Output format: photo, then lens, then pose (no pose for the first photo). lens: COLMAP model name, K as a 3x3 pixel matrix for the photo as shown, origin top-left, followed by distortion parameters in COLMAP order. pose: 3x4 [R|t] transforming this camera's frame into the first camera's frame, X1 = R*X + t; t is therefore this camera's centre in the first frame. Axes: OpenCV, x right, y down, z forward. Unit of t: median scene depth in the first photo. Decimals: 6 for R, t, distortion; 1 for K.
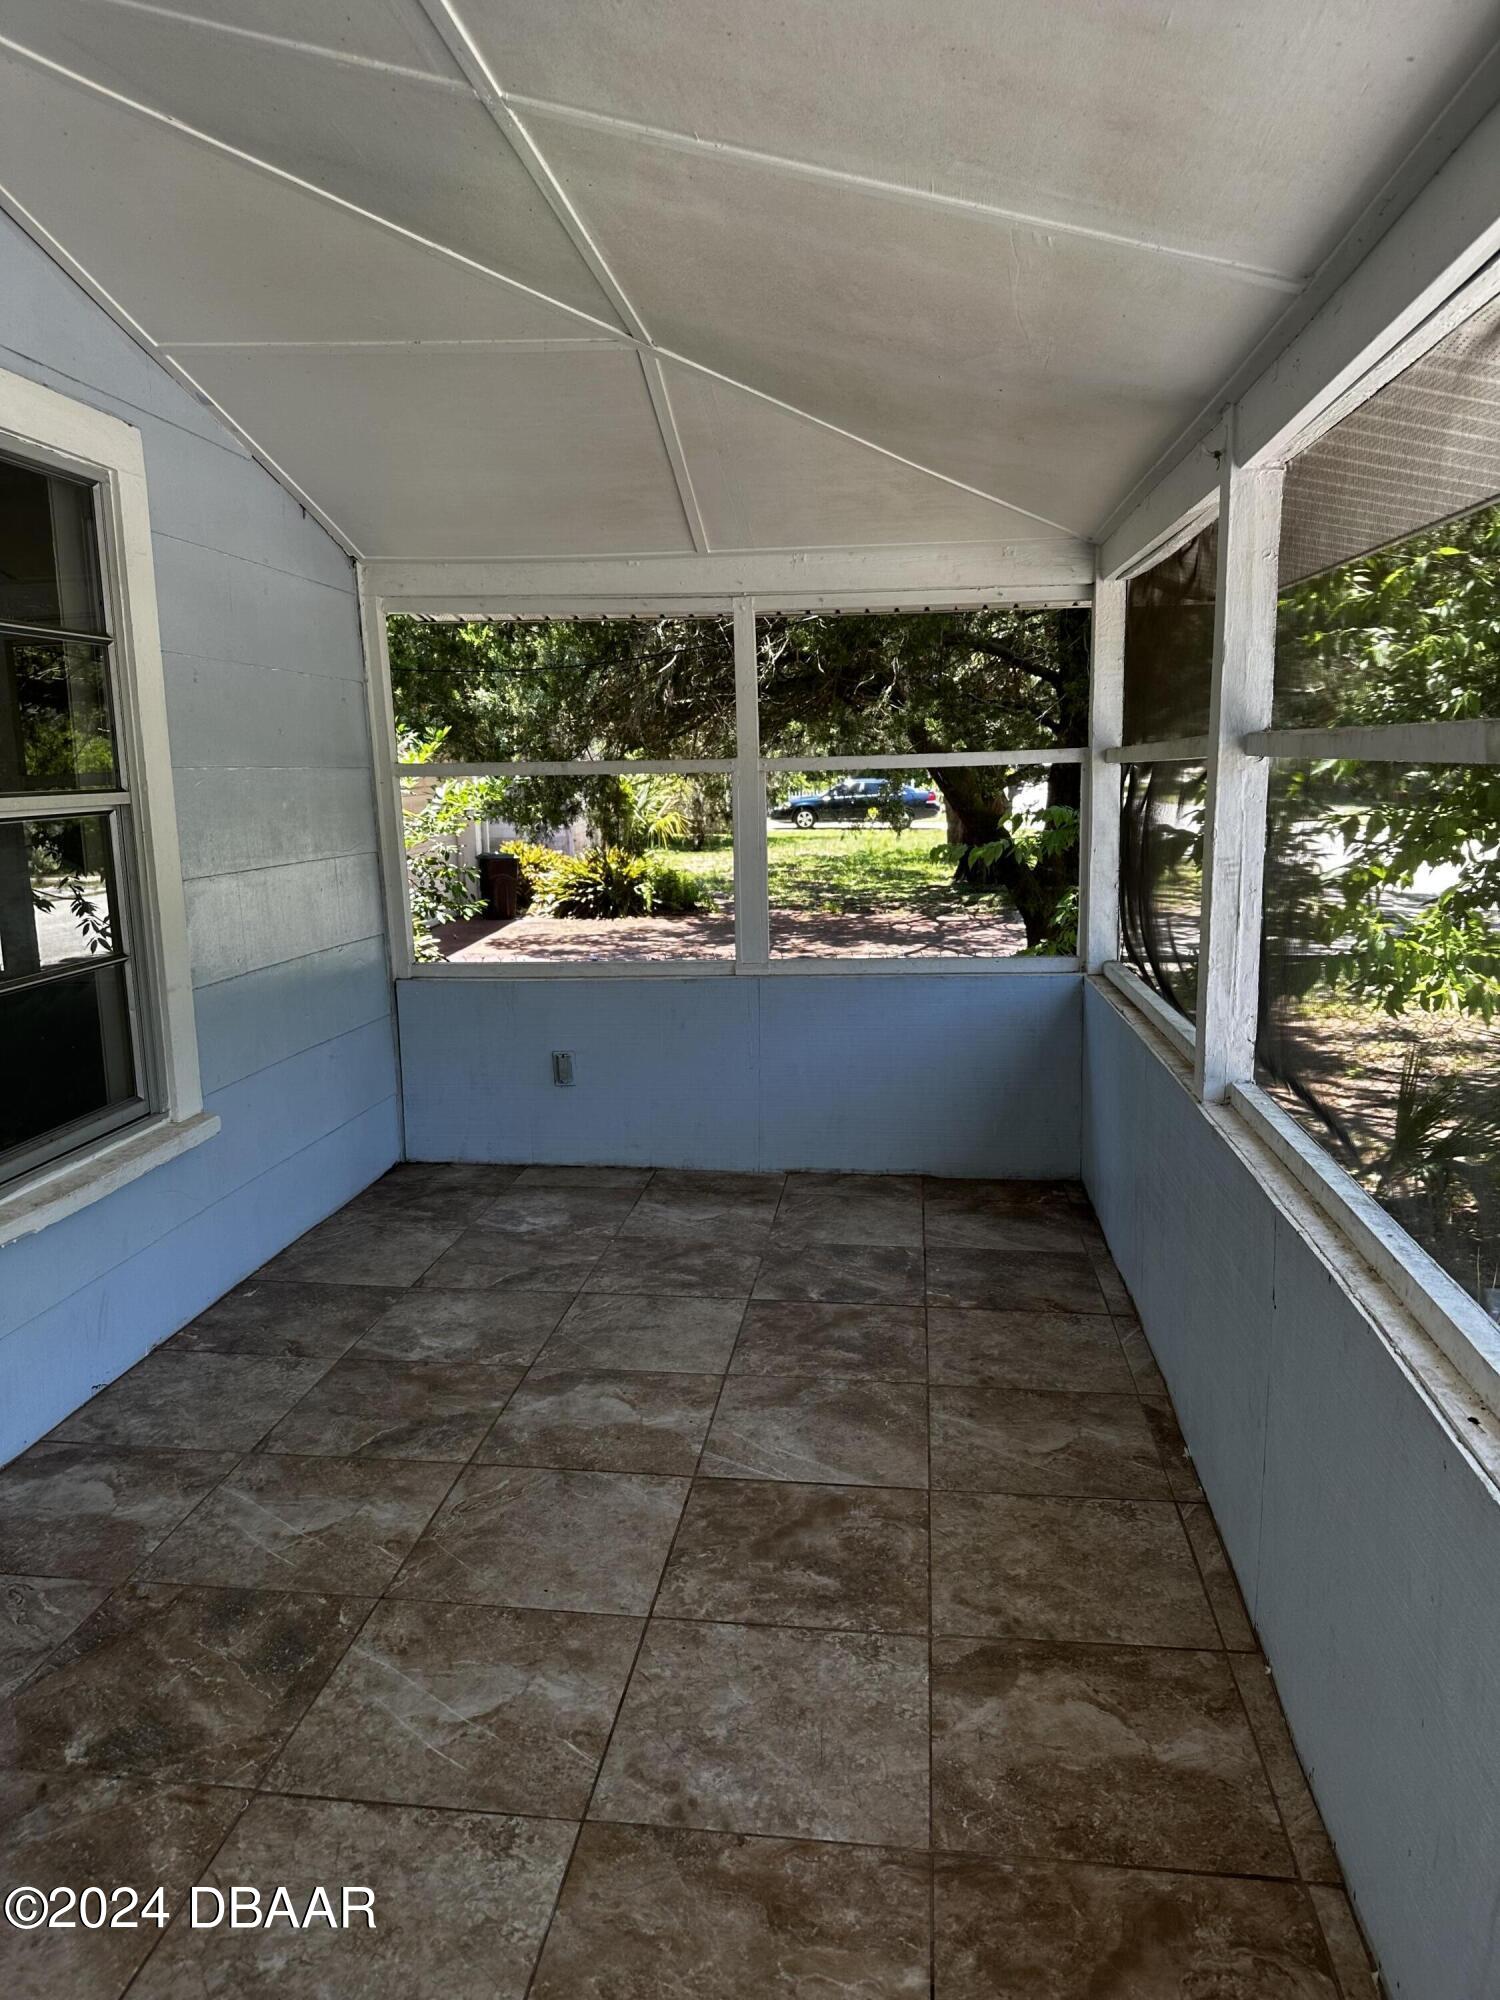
lens RADIAL K [[1382.9, 0, 750.0], [0, 1382.9, 1000.0], [0, 0, 1]] dist [-0.053548, -0.001325]
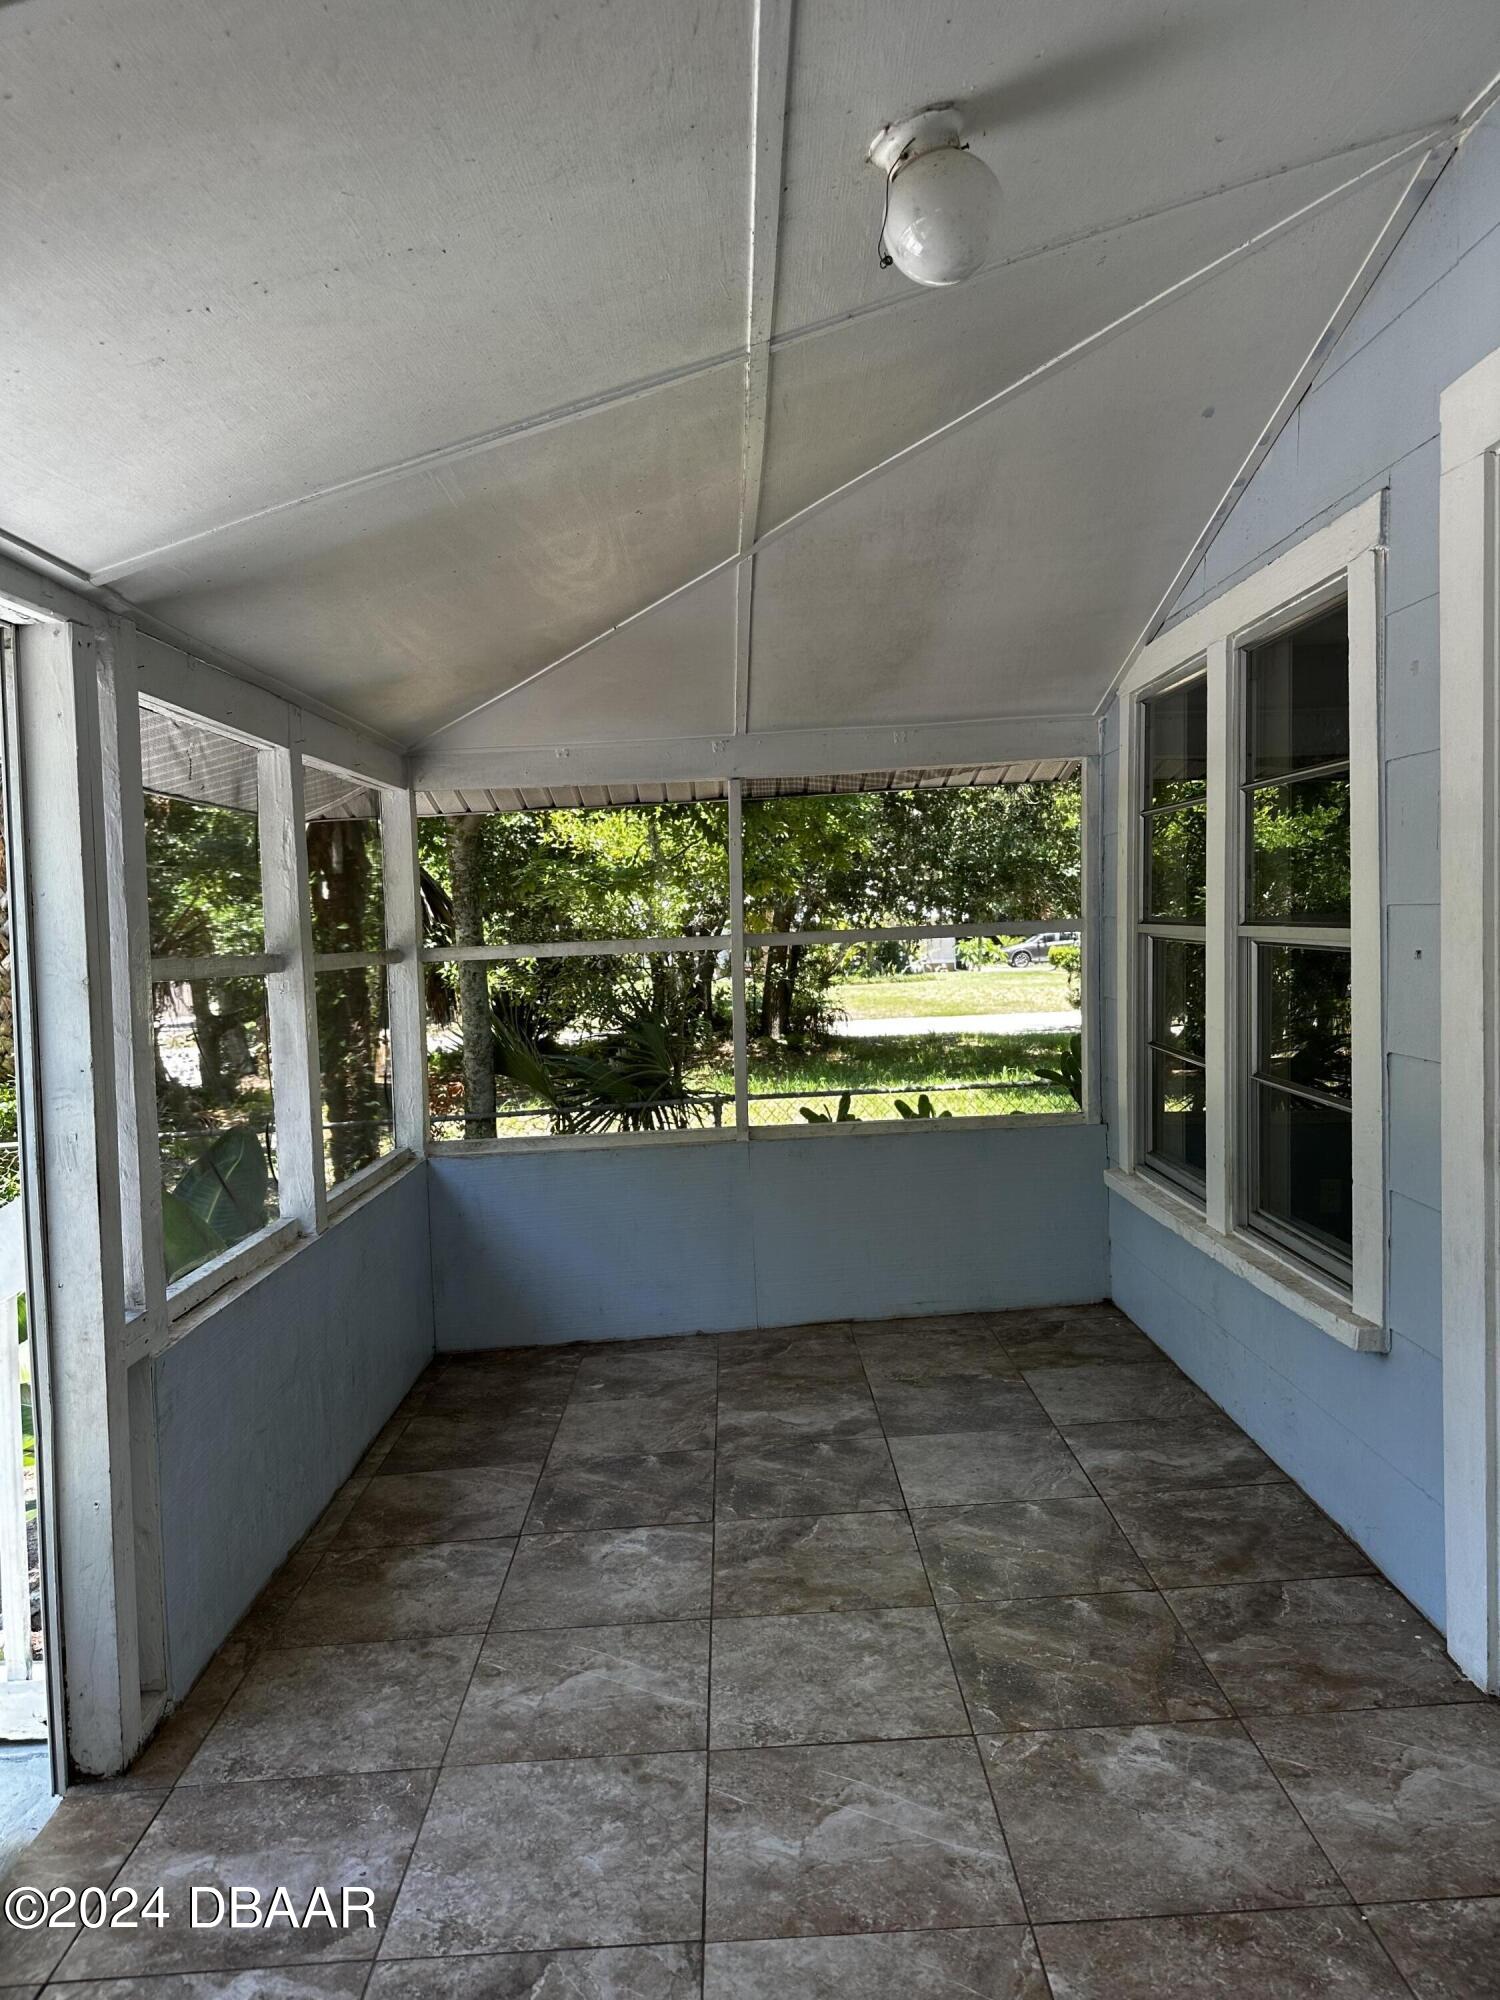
lens RADIAL K [[1382.9, 0, 750.0], [0, 1382.9, 1000.0], [0, 0, 1]] dist [-0.053548, -0.001325]
pose [[-0.990141, 0.049887, -0.130889, -0.025452], [0.019964, 0.975150, 0.220645, -0.344298], [0.138644, 0.215856, -0.966532, 1.916155]]
